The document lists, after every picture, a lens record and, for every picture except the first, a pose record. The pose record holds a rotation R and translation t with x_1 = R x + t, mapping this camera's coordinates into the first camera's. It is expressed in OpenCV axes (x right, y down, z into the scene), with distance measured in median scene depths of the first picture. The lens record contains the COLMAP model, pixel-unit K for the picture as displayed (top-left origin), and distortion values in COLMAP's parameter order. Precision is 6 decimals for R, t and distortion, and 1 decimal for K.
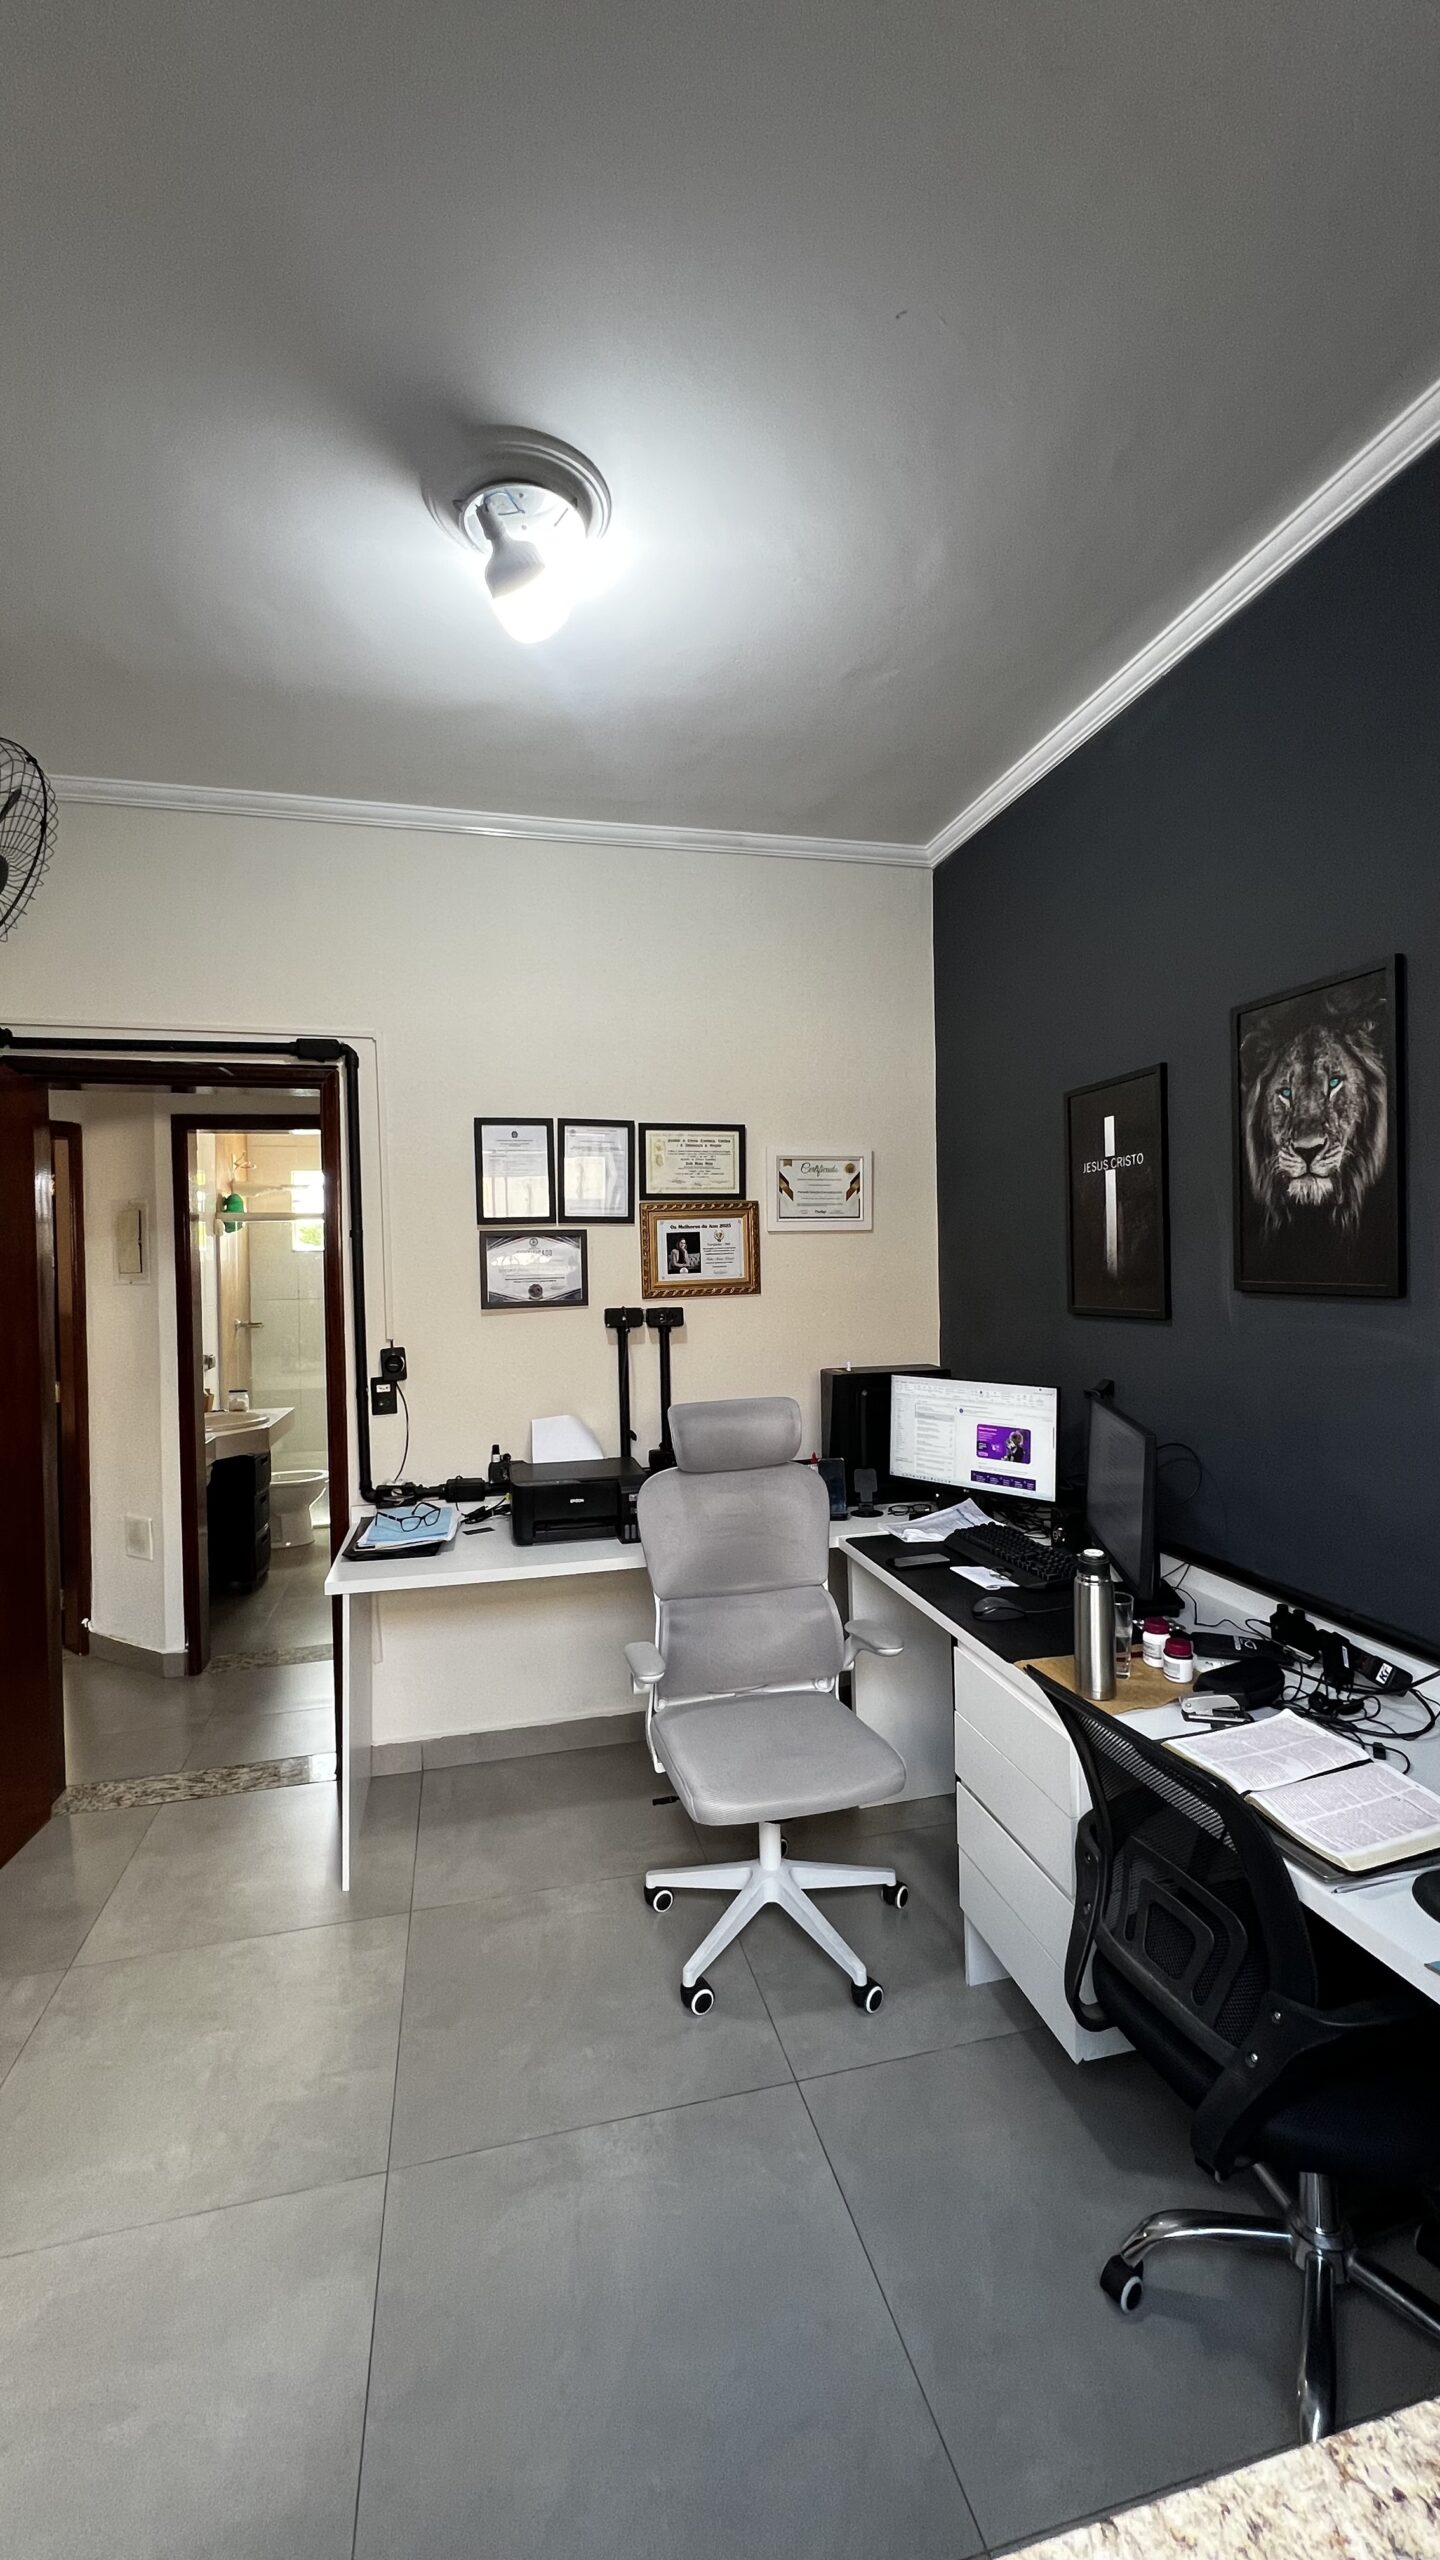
lens RADIAL K [[1028.9, 0, 718.4], [0, 1028.9, 1274.0], [0, 0, 1]] dist [-0.001578, 0.000093]
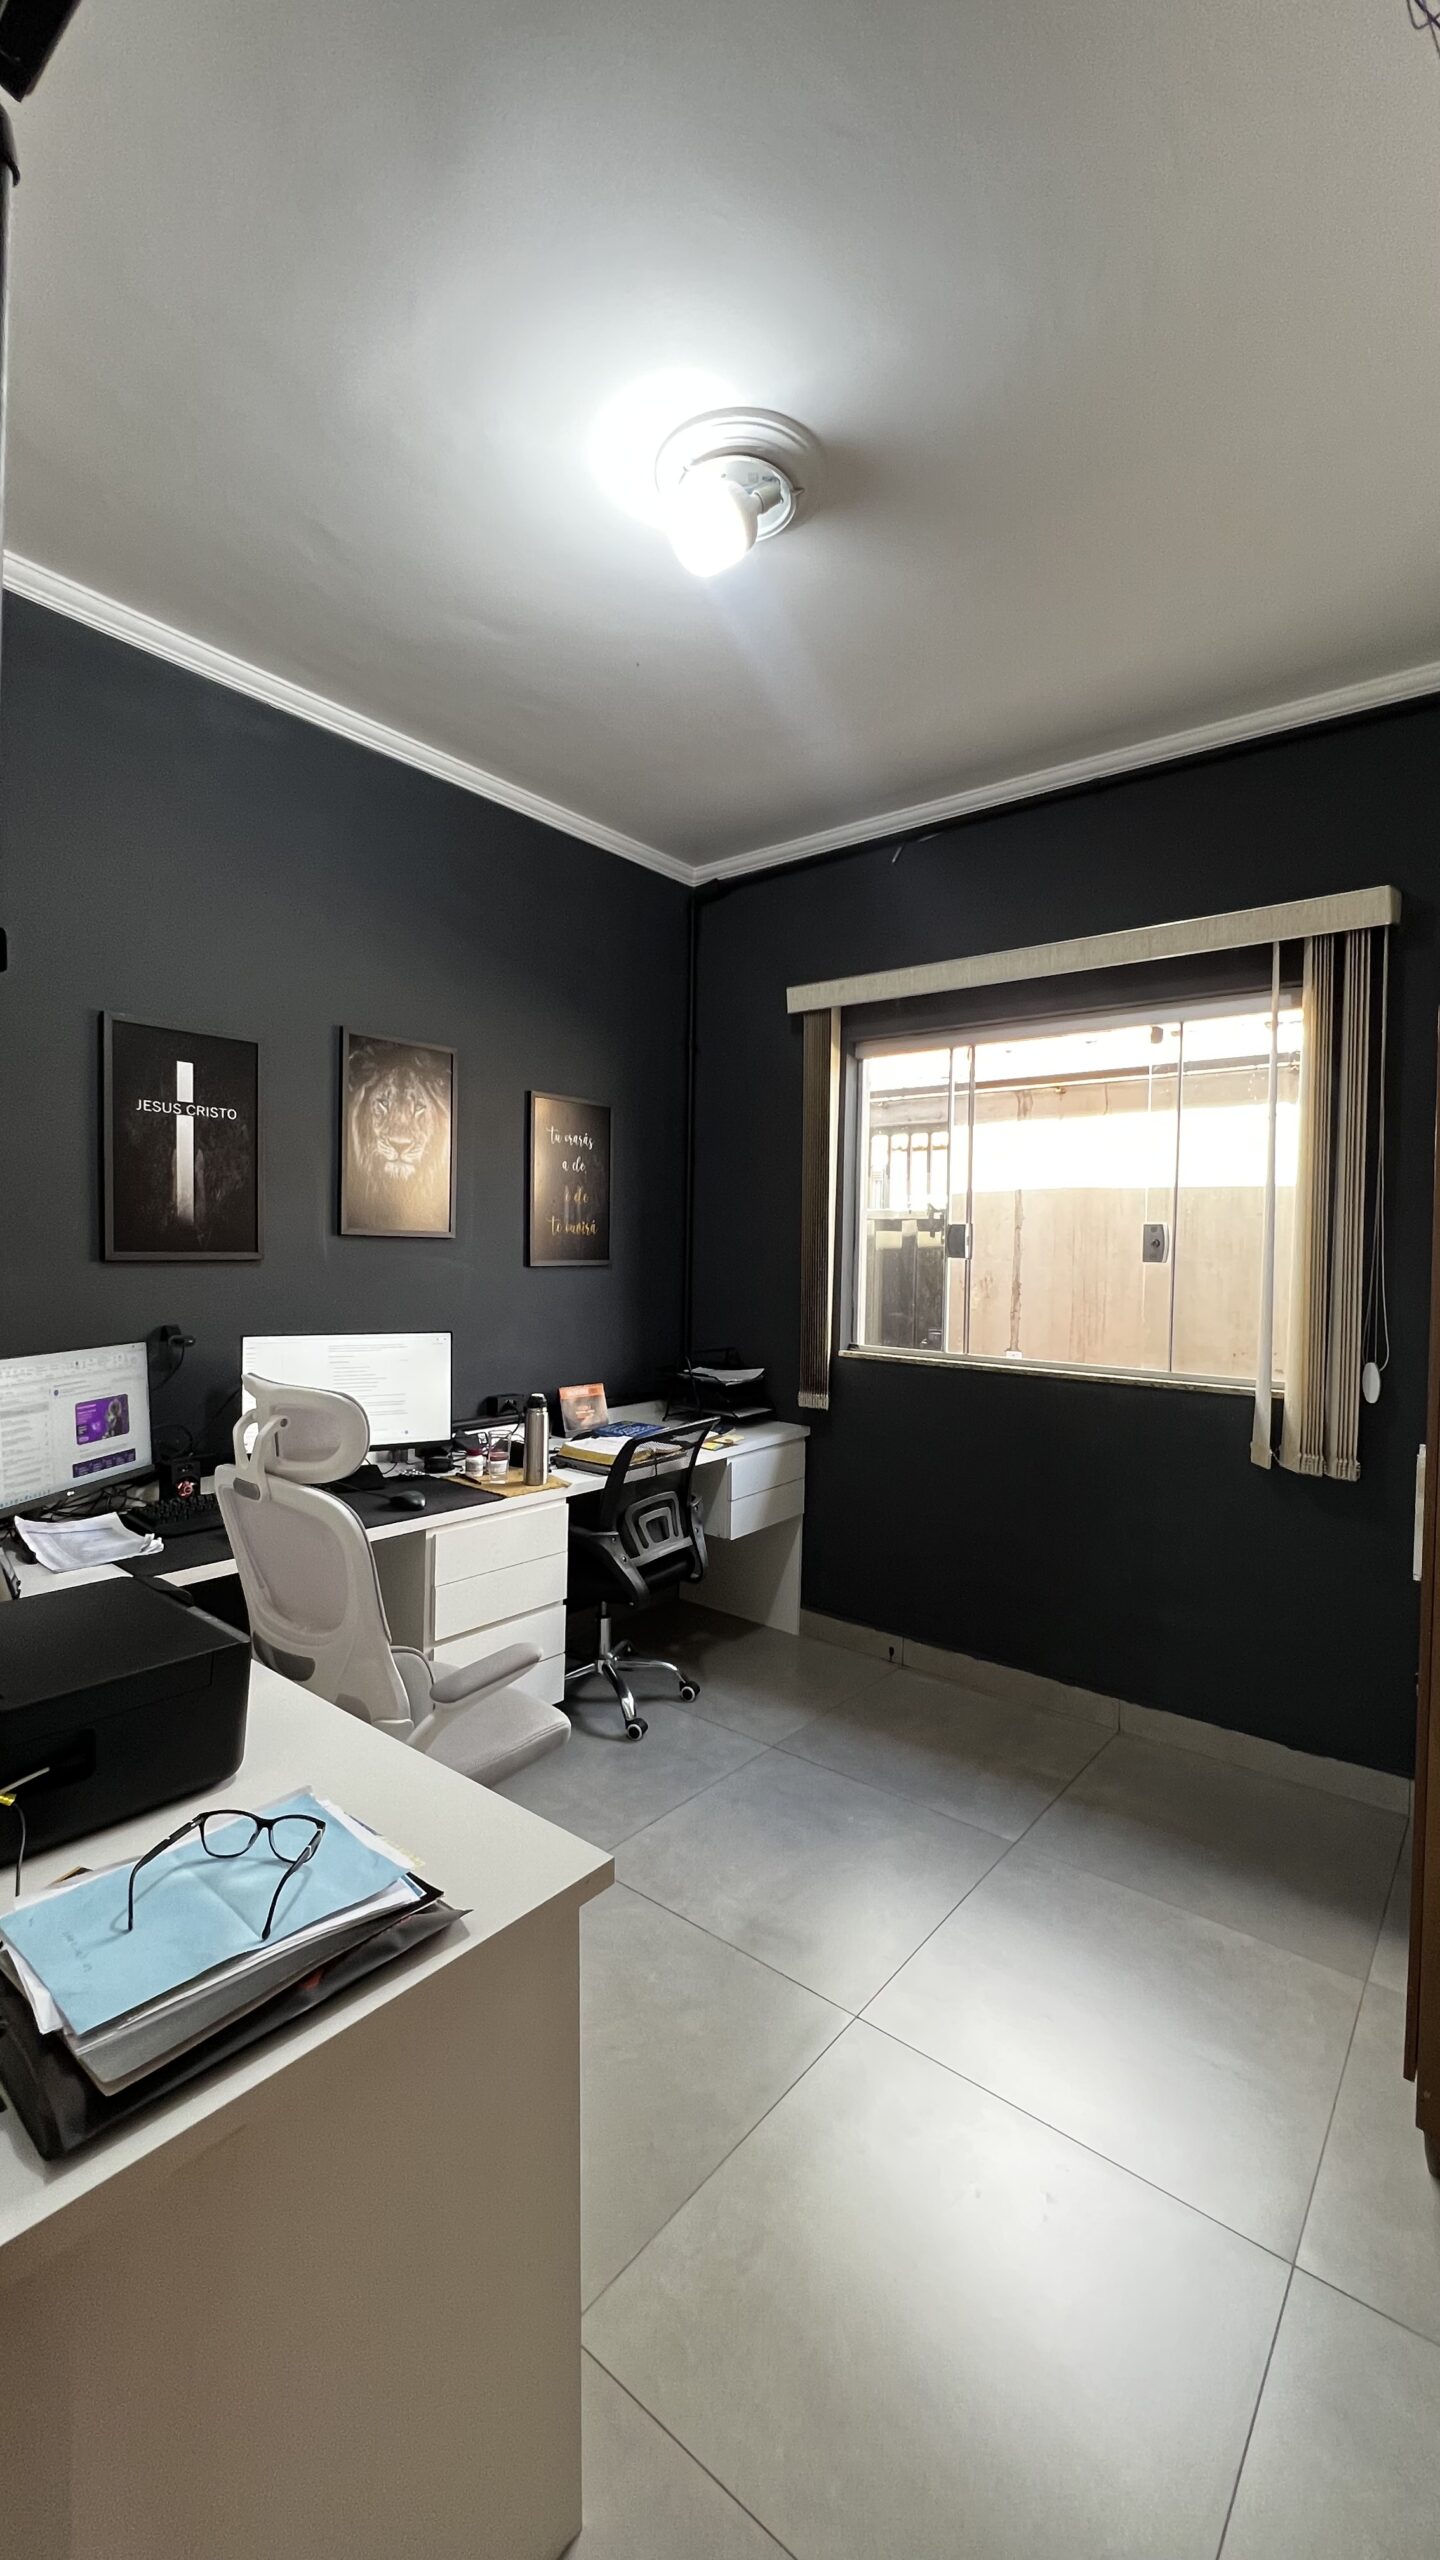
lens RADIAL K [[1025.2, 0, 731.4], [0, 1025.2, 1277.3], [0, 0, 1]] dist [-0.000904, -0.000022]
pose [[-0.612146, -0.014389, 0.790614, -0.932559], [0.003339, 0.999778, 0.020782, 0.047690], [-0.790738, 0.015362, -0.611962, 1.500152]]
